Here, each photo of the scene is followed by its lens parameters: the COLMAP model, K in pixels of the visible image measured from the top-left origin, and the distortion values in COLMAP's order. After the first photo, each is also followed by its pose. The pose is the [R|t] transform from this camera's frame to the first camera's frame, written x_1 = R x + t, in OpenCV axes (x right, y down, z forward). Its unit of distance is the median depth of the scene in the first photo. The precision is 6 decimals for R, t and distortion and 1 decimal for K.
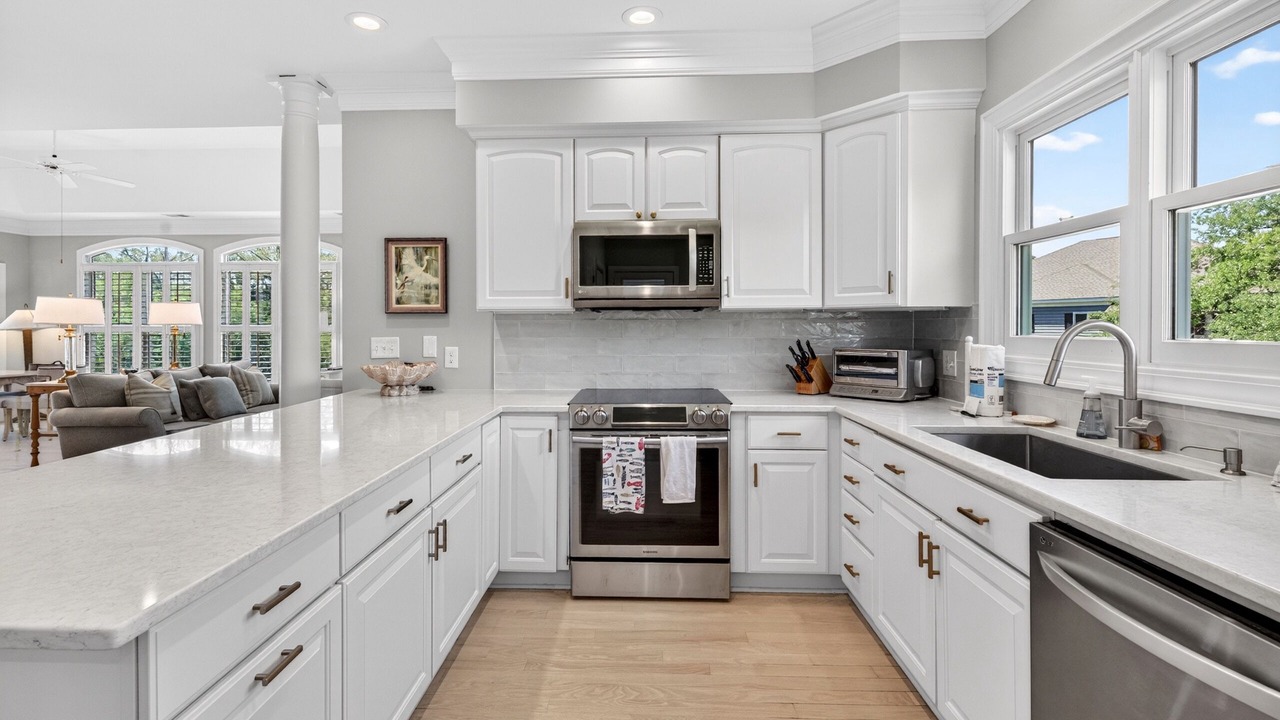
lens RADIAL K [[577.6, 0, 631.3], [0, 577.6, 330.8], [0, 0, 1]] dist [0.000460, -0.000387]
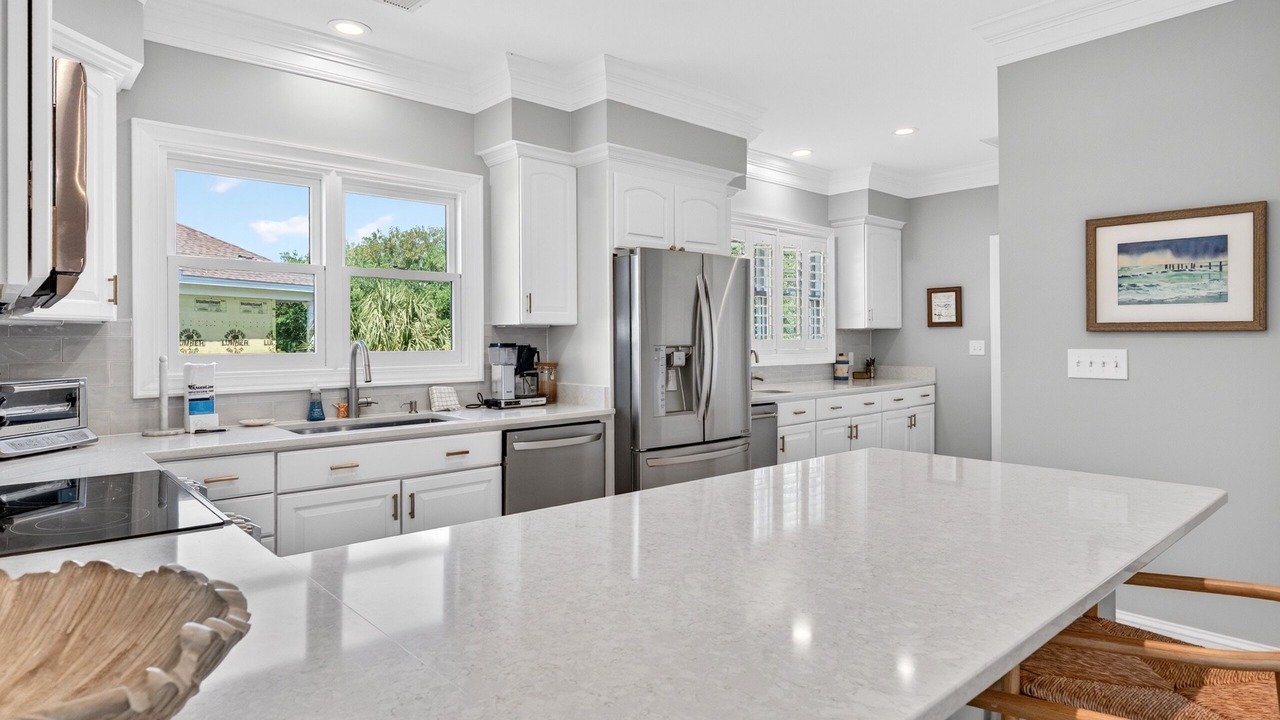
lens RADIAL K [[701.8, 0, 642.1], [0, 701.8, 338.2], [0, 0, 1]] dist [0.040487, -0.000153]
pose [[-0.711739, 0.013617, 0.702312, -0.648501], [0.015749, 0.999870, -0.003425, -0.003506], [-0.702267, 0.008623, -0.711861, 1.029236]]
